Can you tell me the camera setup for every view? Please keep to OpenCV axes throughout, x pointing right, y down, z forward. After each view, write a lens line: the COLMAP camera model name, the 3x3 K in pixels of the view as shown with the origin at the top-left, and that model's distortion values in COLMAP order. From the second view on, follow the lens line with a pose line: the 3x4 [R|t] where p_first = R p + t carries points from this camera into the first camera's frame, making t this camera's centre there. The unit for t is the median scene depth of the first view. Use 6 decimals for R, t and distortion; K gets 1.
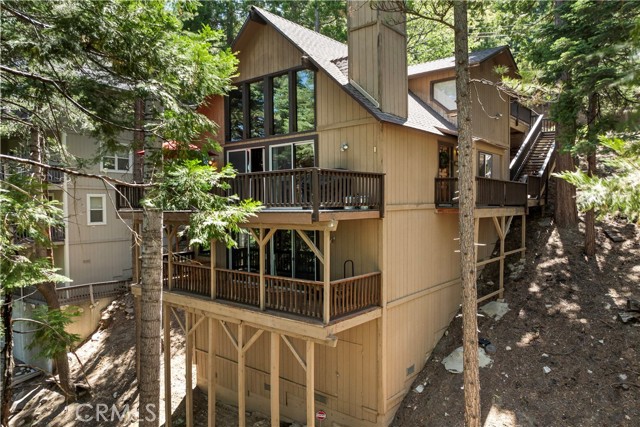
lens RADIAL K [[447.4, 0, 319.3], [0, 447.4, 227.0], [0, 0, 1]] dist [-0.045124, 0.010011]
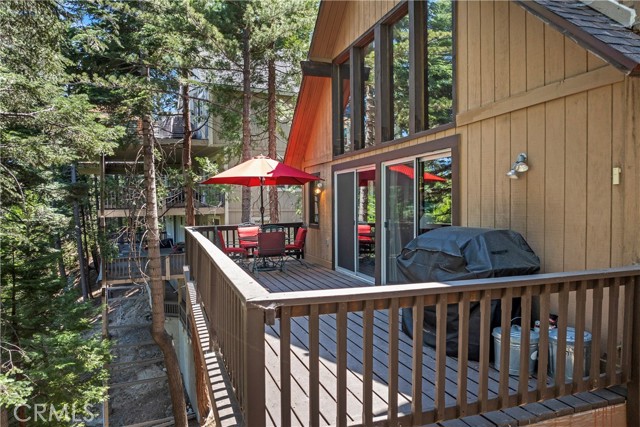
lens RADIAL K [[447.4, 0, 314.5], [0, 447.4, 227.0], [0, 0, 1]] dist [-0.045124, 0.010011]
pose [[0.842579, 0.028328, -0.537827, 0.099430], [-0.026984, 0.999582, 0.010376, -0.121188], [0.537896, 0.005770, 0.842991, 0.574953]]
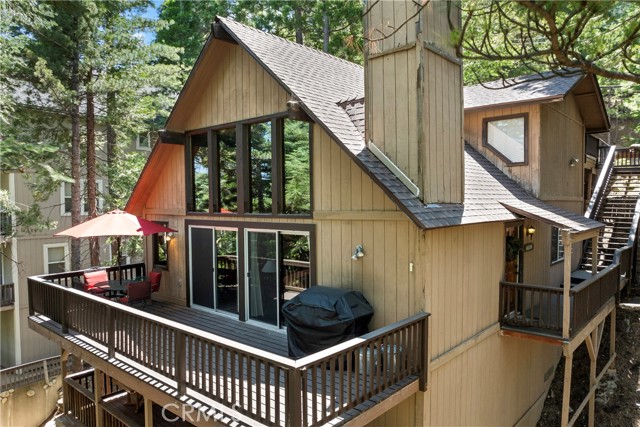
lens RADIAL K [[447.4, 0, 319.4], [0, 447.4, 226.3], [0, 0, 1]] dist [-0.045124, 0.010011]
pose [[0.999341, 0.002488, -0.036226, 0.023677], [-0.002407, 0.999994, 0.002283, -0.198811], [0.036232, -0.002194, 0.999341, 0.366596]]
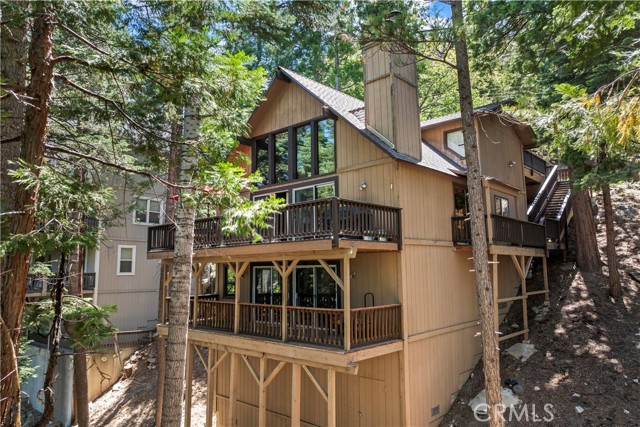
lens RADIAL K [[447.4, 0, 319.7], [0, 447.4, 210.7], [0, 0, 1]] dist [-0.045124, 0.010011]
pose [[0.998722, -0.010318, -0.049467, 0.004995], [0.001118, 0.983202, -0.182517, 0.066900], [0.050519, 0.182228, 0.981958, -0.038277]]
